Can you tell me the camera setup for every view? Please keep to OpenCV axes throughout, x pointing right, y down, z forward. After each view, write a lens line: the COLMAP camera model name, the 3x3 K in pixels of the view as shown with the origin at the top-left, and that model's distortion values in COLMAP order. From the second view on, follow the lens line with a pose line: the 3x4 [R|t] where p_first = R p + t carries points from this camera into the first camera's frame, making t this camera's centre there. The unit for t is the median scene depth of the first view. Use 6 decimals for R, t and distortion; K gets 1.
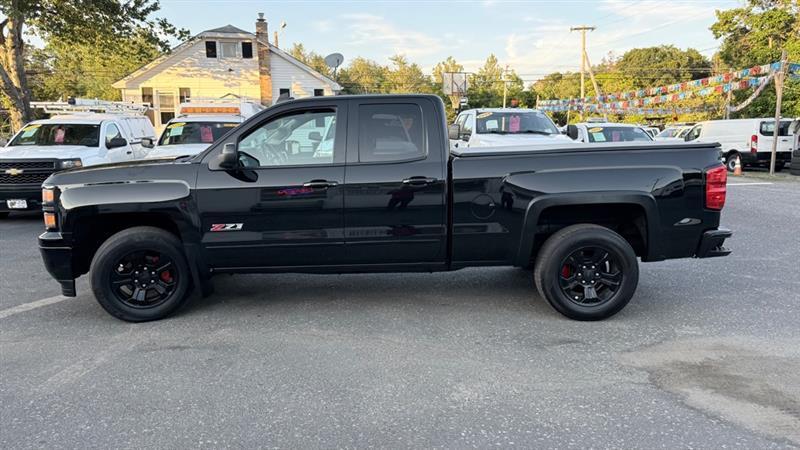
lens RADIAL K [[571.4, 0, 399.1], [0, 571.4, 218.0], [0, 0, 1]] dist [0.026230, -0.026087]
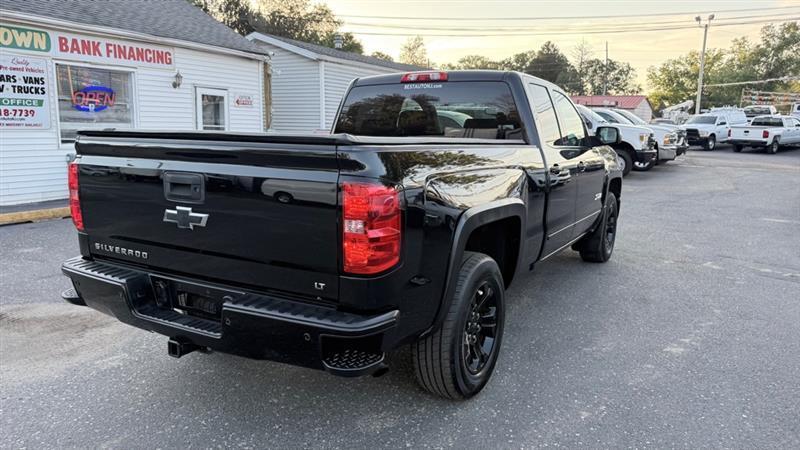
lens RADIAL K [[571.4, 0, 399.1], [0, 571.4, 218.0], [0, 0, 1]] dist [0.026230, -0.026087]
pose [[-0.486364, 0.148406, -0.861061, 0.530266], [-0.130248, 0.962146, 0.239397, -0.134956], [0.863994, 0.228585, -0.448623, 0.906816]]
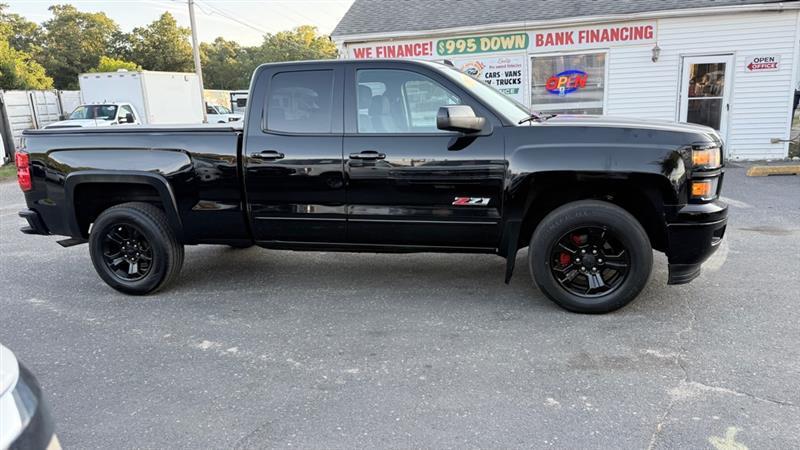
lens RADIAL K [[564.6, 0, 400.0], [0, 564.6, 225.0], [0, 0, 1]] dist [0.087476, -0.099998]
pose [[-0.970647, 0.008738, 0.240351, -0.224616], [0.089954, 0.940001, 0.329101, -0.174297], [-0.223055, 0.341061, -0.913194, 1.263178]]
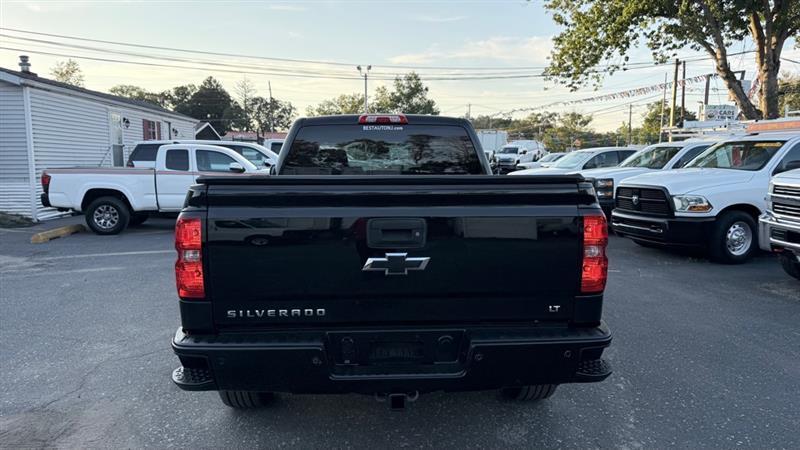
lens RADIAL K [[571.4, 0, 399.1], [0, 571.4, 218.0], [0, 0, 1]] dist [0.026230, -0.026087]
pose [[0.070086, 0.111807, -0.991255, 0.616424], [-0.145948, 0.984155, 0.100687, -0.099314], [0.986807, 0.137615, 0.085293, 0.635159]]
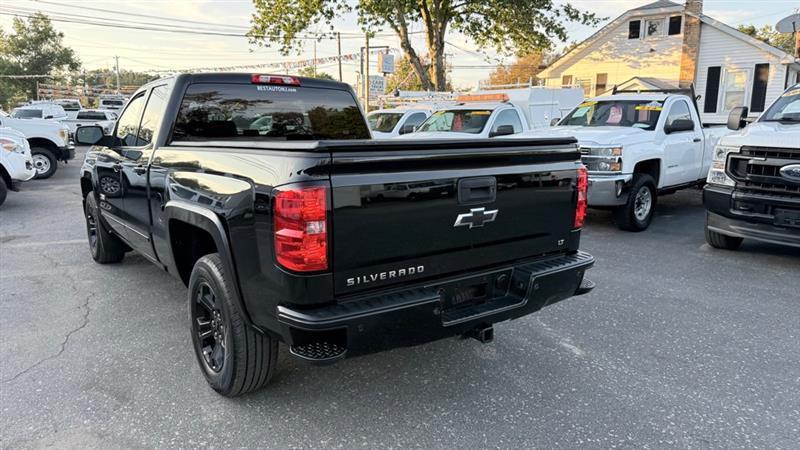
lens RADIAL K [[564.6, 0, 400.0], [0, 564.6, 225.0], [0, 0, 1]] dist [0.087476, -0.099998]
pose [[0.610737, 0.155026, -0.776510, 0.555140], [-0.130111, 0.986966, 0.094709, -0.066266], [0.781071, 0.043190, 0.622947, 0.412241]]
